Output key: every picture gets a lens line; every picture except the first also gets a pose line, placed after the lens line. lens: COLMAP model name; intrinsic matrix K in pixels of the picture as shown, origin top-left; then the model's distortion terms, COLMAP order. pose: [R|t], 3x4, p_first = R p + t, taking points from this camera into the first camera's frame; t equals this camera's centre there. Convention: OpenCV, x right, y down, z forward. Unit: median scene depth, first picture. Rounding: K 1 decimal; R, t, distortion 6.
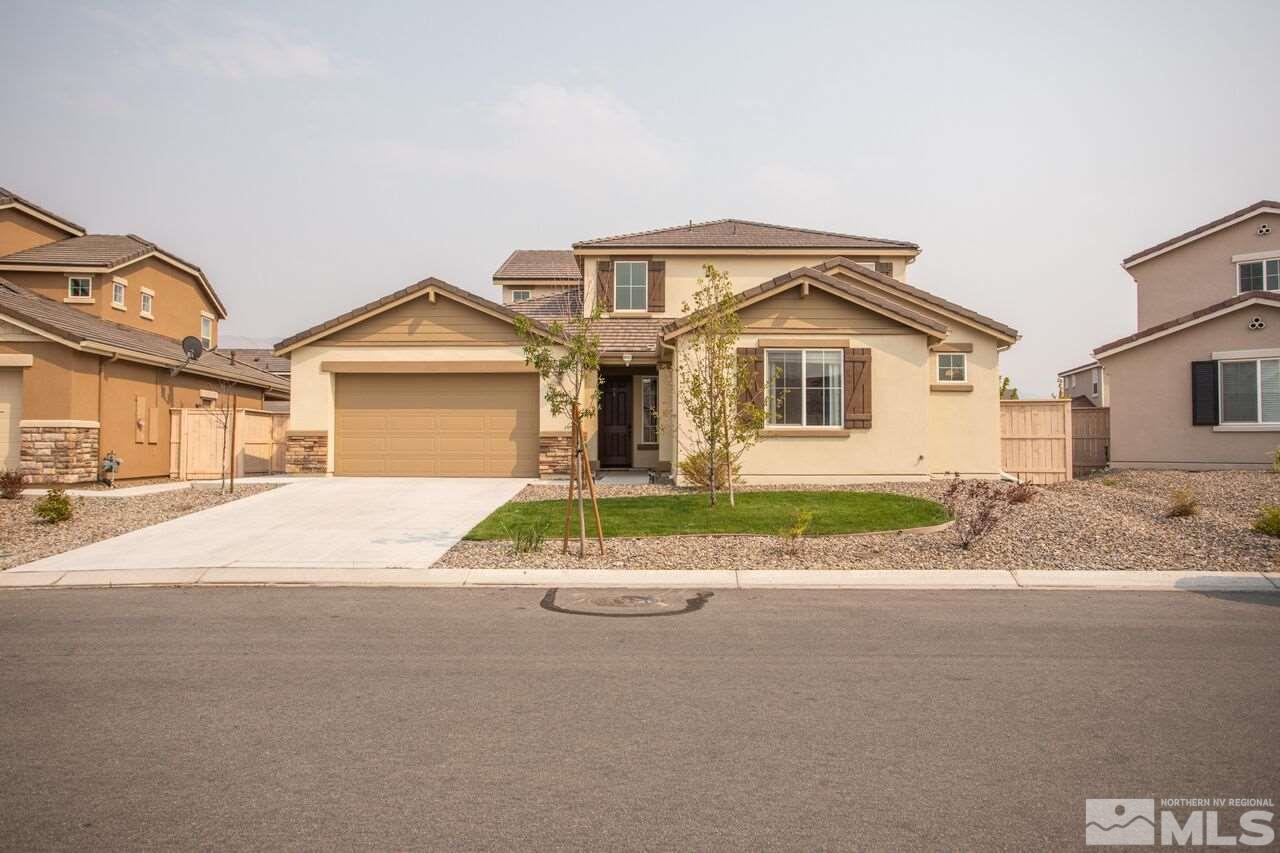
lens RADIAL K [[705.5, 0, 639.5], [0, 705.5, 421.6], [0, 0, 1]] dist [-0.034663, 0.005546]
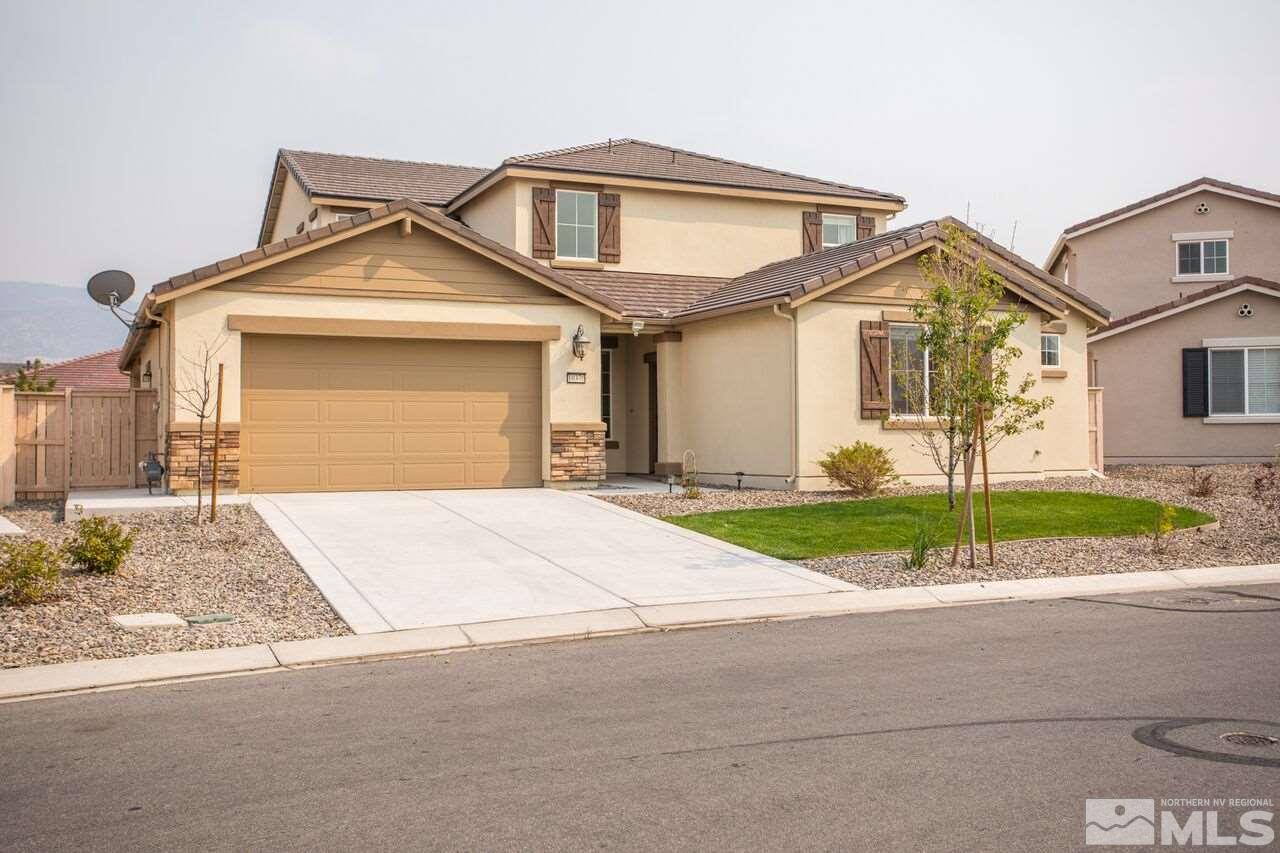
lens RADIAL K [[999.1, 0, 637.8], [0, 999.1, 430.9], [0, 0, 1]] dist [-0.003512, -0.025699]
pose [[0.932861, -0.003712, 0.360218, -0.399265], [-0.003205, 0.999822, 0.018603, 0.002154], [-0.360223, -0.018508, 0.932683, 0.008512]]
